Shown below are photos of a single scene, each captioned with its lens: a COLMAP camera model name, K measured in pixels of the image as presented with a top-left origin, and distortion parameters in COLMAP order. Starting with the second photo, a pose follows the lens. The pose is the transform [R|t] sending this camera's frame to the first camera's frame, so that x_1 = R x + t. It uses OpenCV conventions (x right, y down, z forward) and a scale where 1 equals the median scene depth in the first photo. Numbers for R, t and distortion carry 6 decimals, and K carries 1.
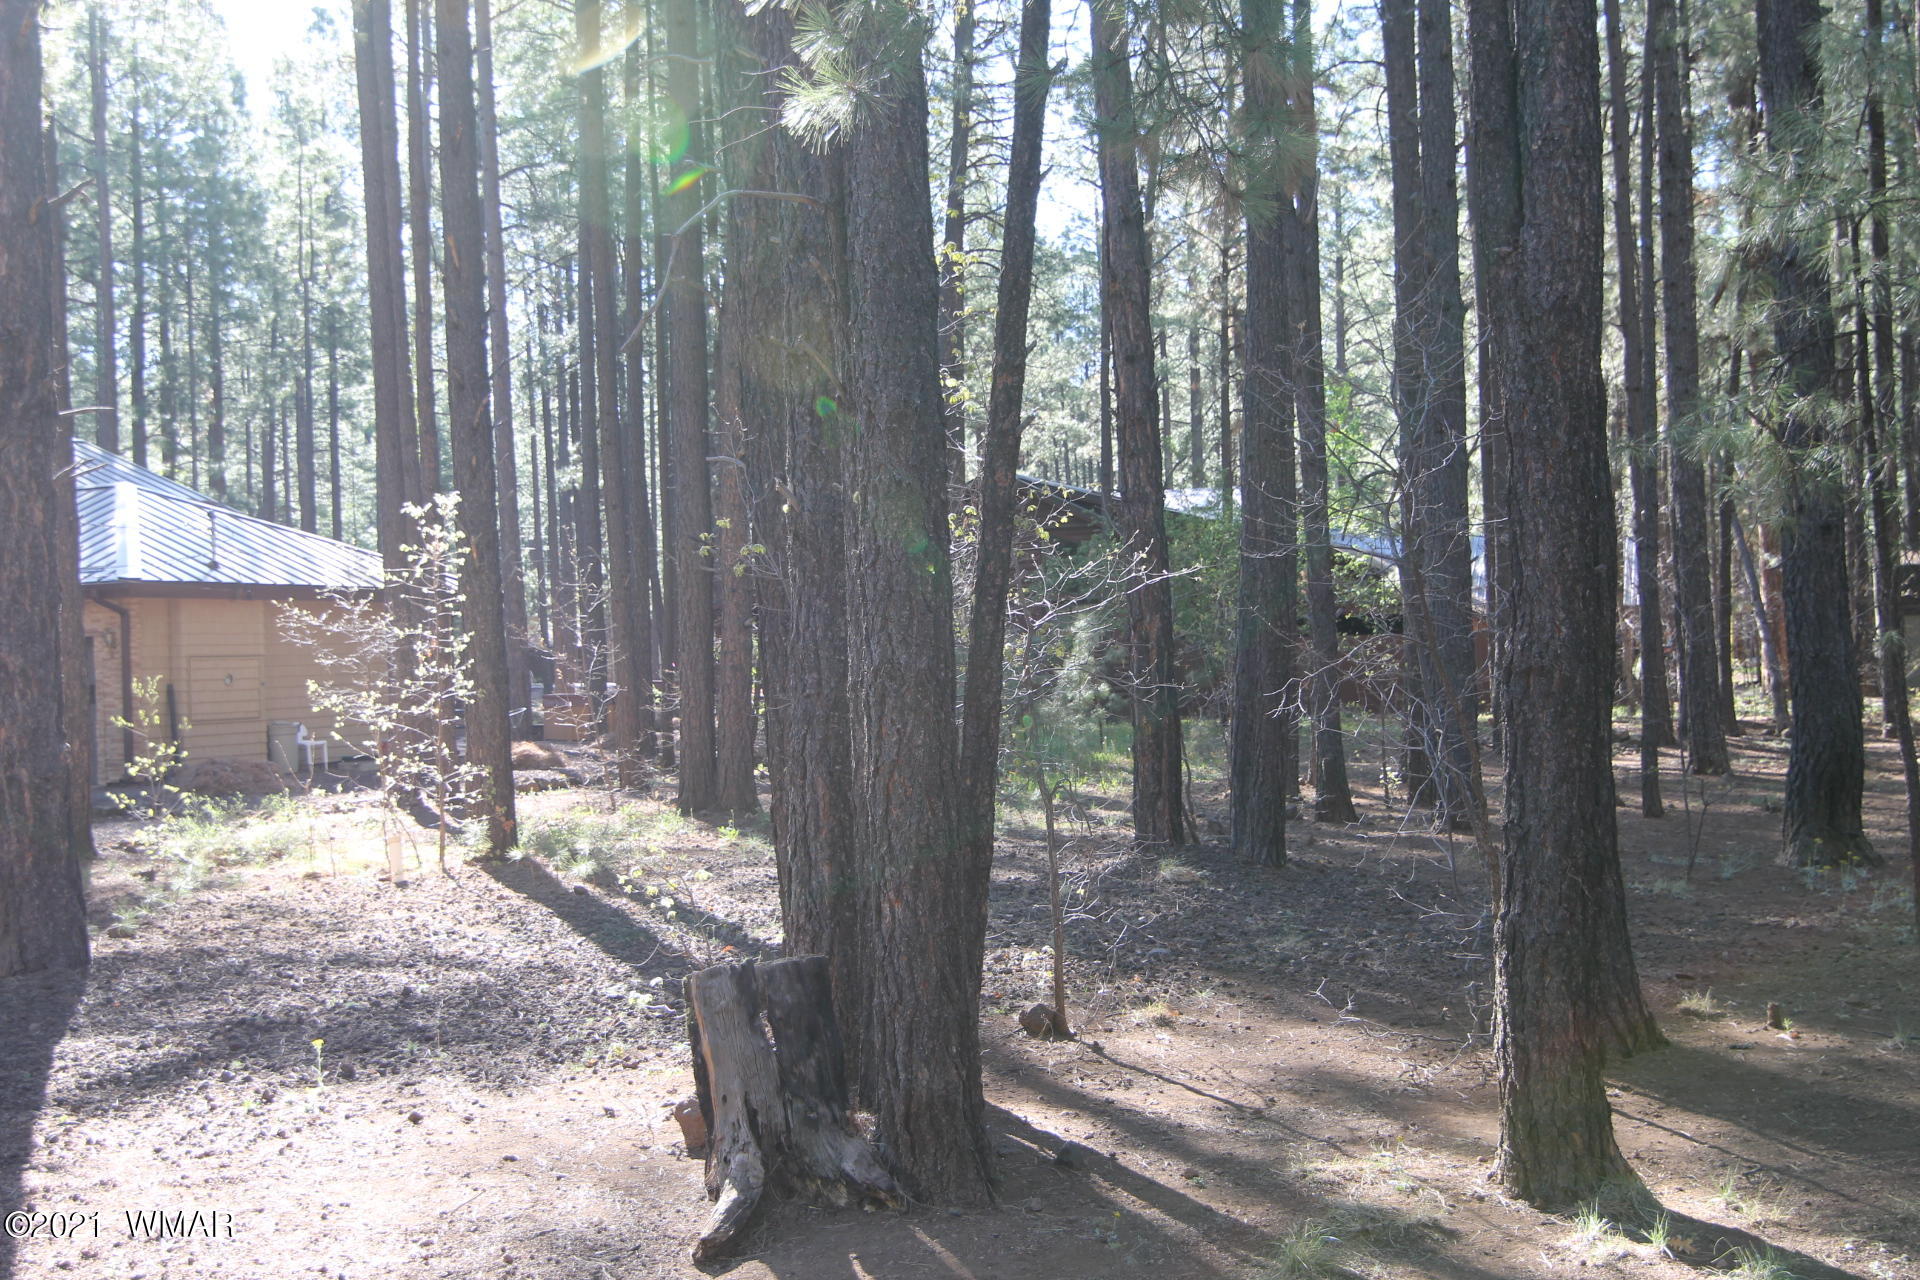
lens RADIAL K [[2100.2, 0, 974.0], [0, 2100.2, 634.1], [0, 0, 1]] dist [-0.003052, 0.009512]
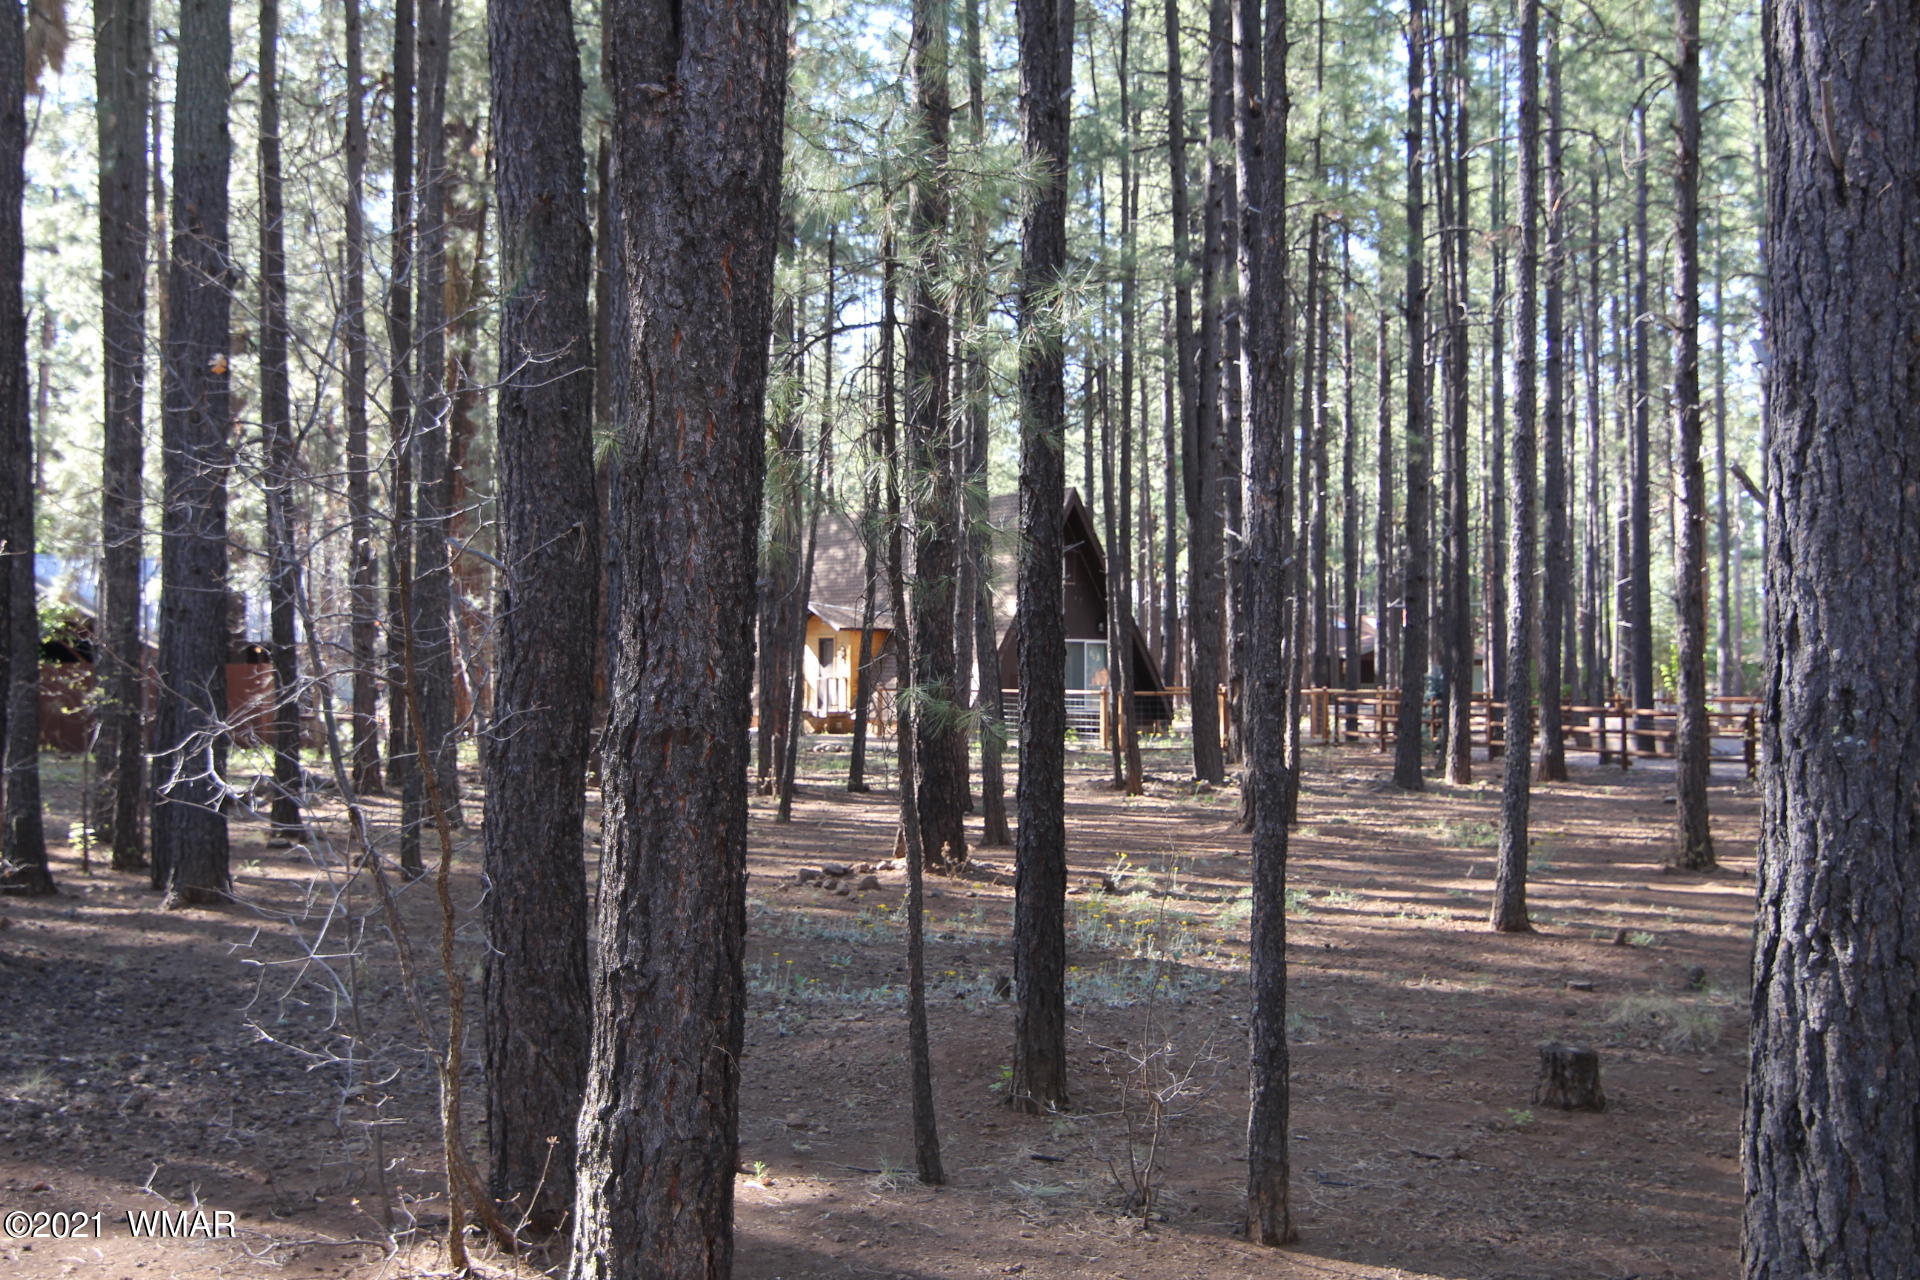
lens RADIAL K [[2100.2, 0, 974.0], [0, 2100.2, 634.1], [0, 0, 1]] dist [-0.003052, 0.009512]
pose [[0.805473, 0.046558, 0.590801, -0.017349], [-0.035785, 0.998911, -0.029931, 0.000901], [-0.591552, 0.002966, 0.806262, 0.159608]]
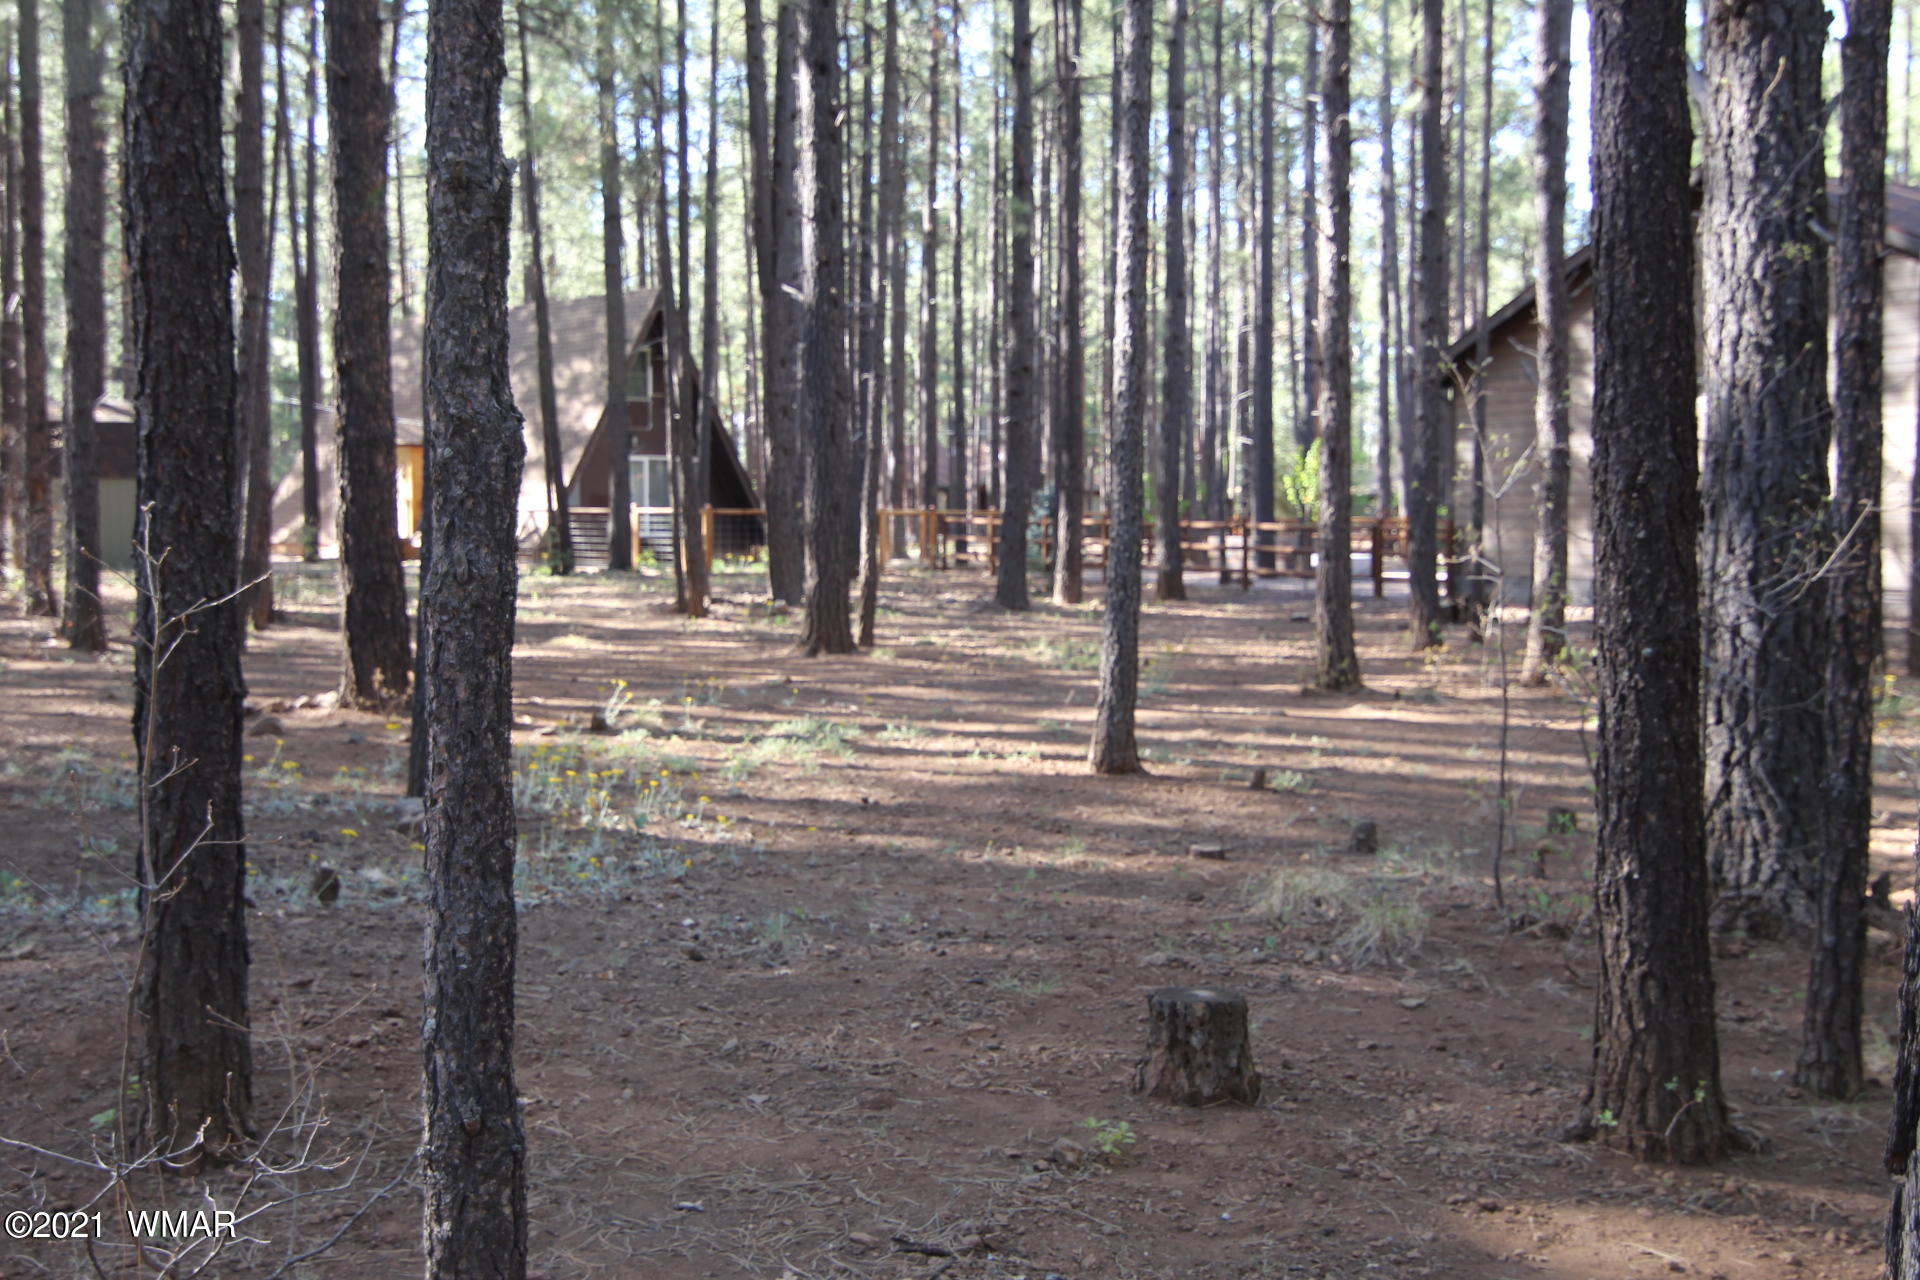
lens RADIAL K [[2100.2, 0, 974.0], [0, 2100.2, 634.1], [0, 0, 1]] dist [-0.003052, 0.009512]
pose [[0.689638, -0.007489, 0.724116, 0.177934], [-0.031595, 0.998683, 0.040419, 0.021656], [-0.723465, -0.050753, 0.688493, 0.313826]]
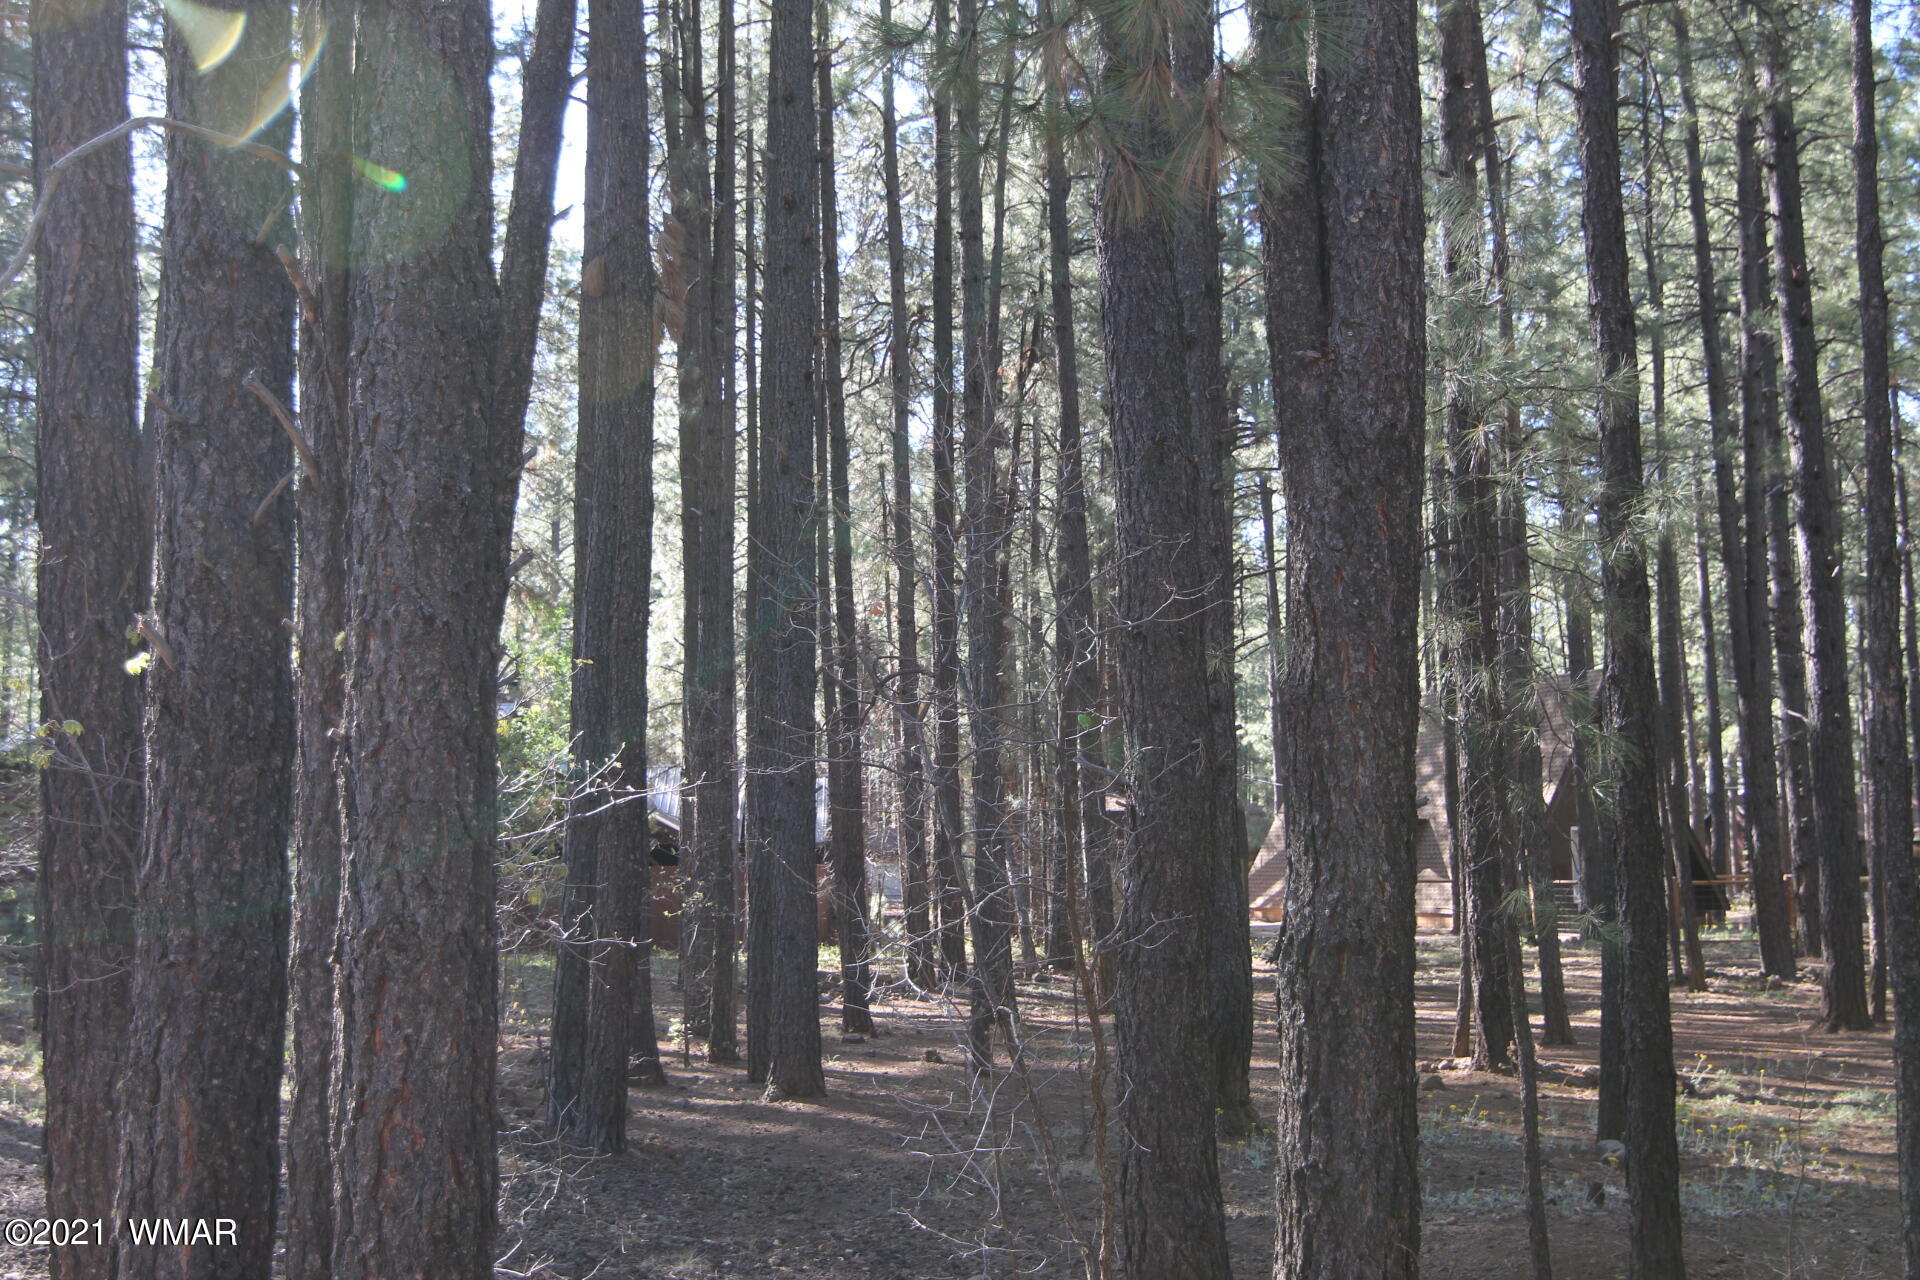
lens RADIAL K [[2100.2, 0, 974.0], [0, 2100.2, 634.1], [0, 0, 1]] dist [-0.003052, 0.009512]
pose [[0.924425, 0.064955, 0.375791, -0.045299], [-0.023720, 0.993274, -0.113335, -0.001369], [-0.380625, 0.095856, 0.919748, 0.150239]]
